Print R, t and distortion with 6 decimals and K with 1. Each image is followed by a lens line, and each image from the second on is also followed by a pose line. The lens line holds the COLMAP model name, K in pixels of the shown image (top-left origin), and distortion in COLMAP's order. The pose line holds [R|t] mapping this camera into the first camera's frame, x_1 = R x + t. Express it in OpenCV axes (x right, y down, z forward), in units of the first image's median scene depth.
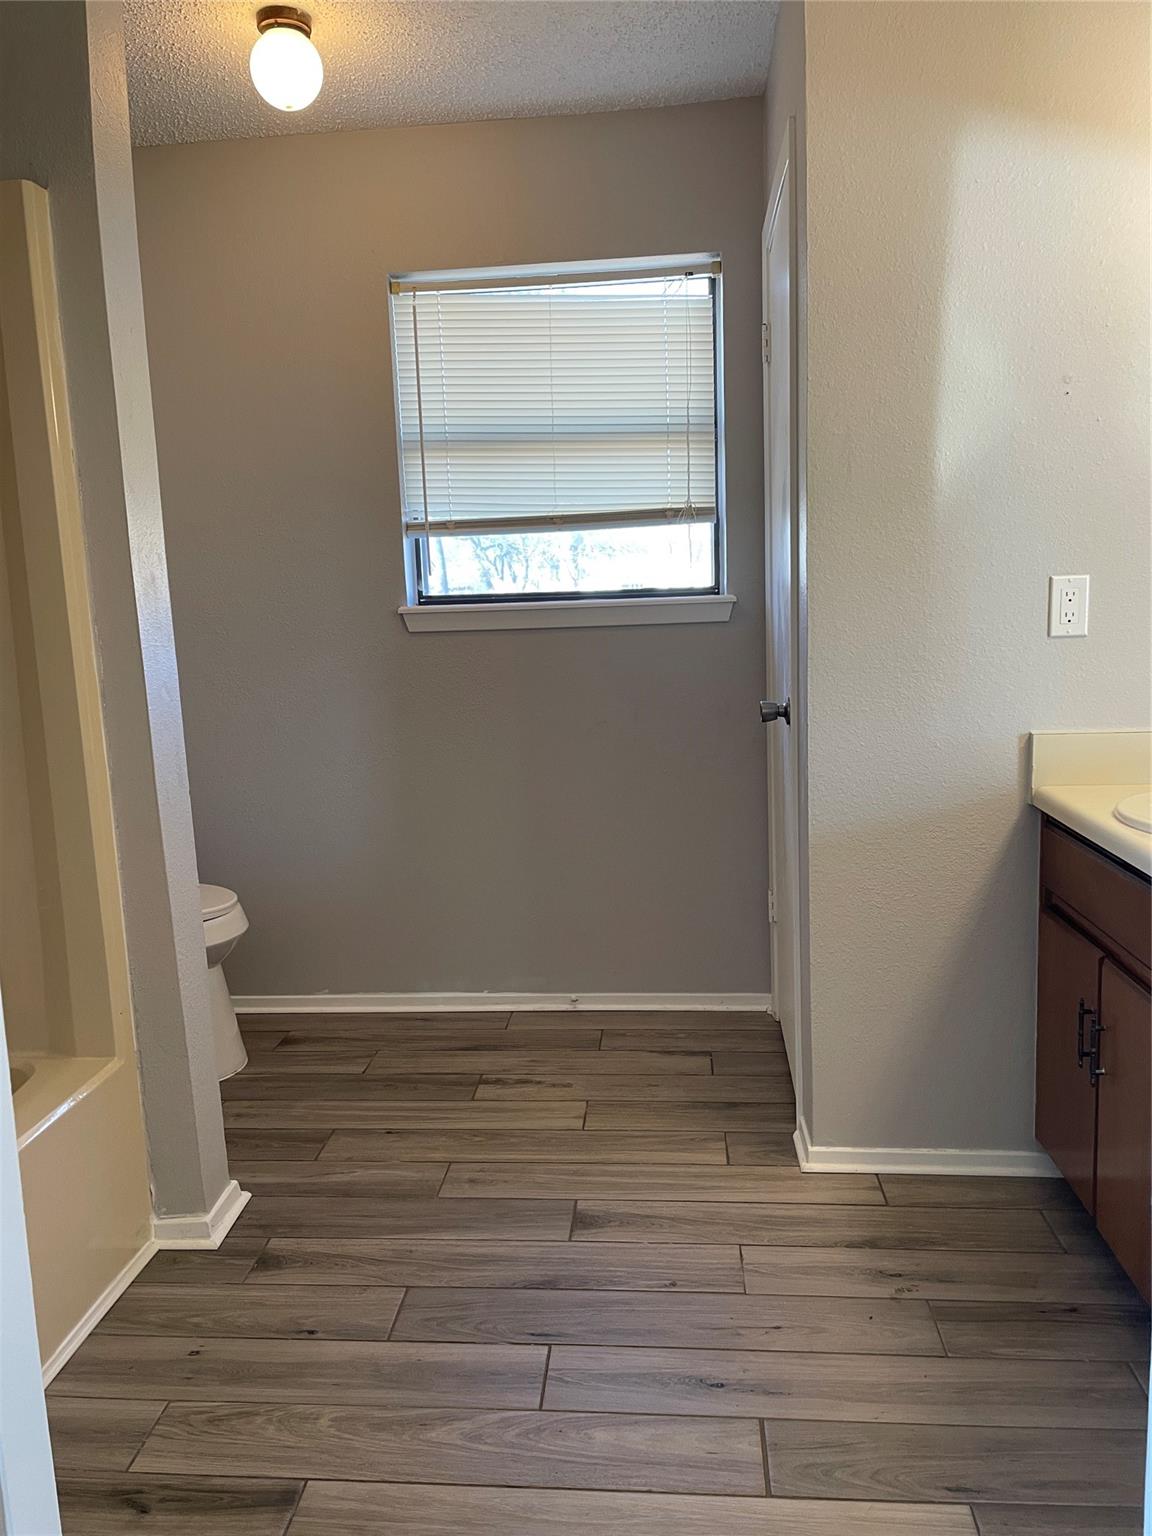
lens RADIAL K [[1164.9, 0, 576.0], [0, 1164.9, 768.0], [0, 0, 1]] dist [0.064703, -0.080627]
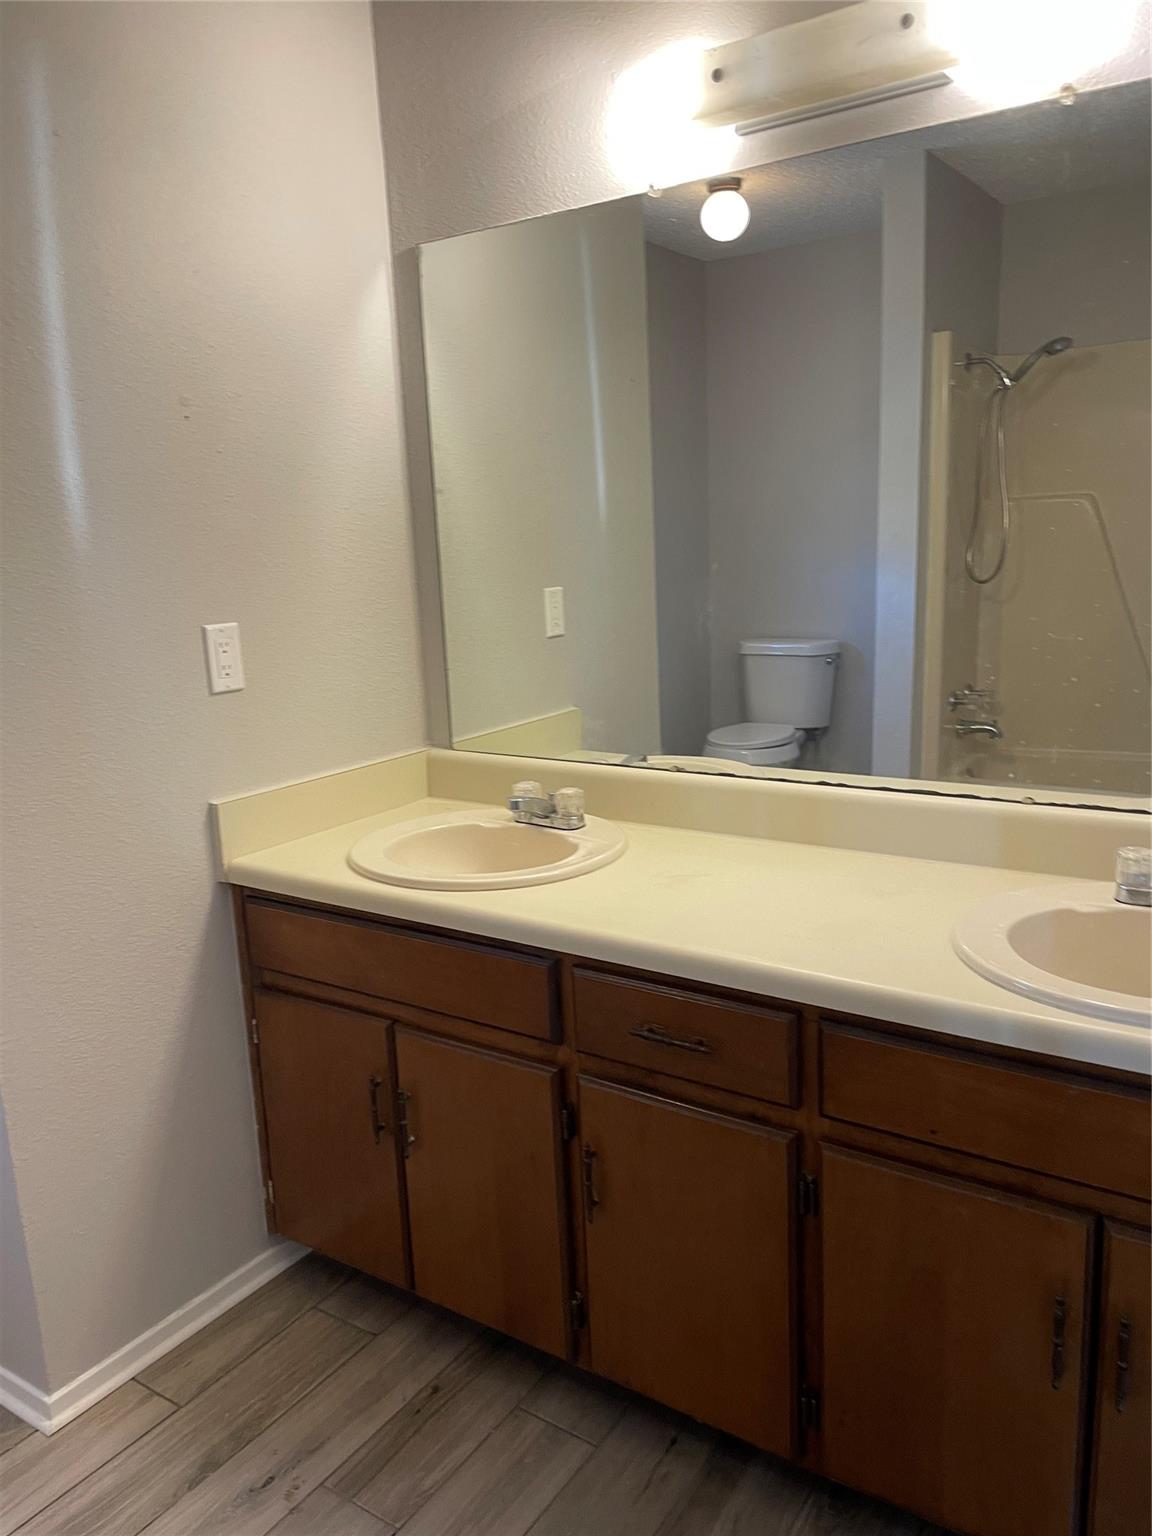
lens RADIAL K [[1164.9, 0, 576.0], [0, 1164.9, 768.0], [0, 0, 1]] dist [0.064703, -0.080627]
pose [[0.502133, -0.169734, 0.847970, -0.219127], [0.157982, 0.982053, 0.103022, -0.104889], [-0.850238, 0.082233, 0.519936, 0.313697]]
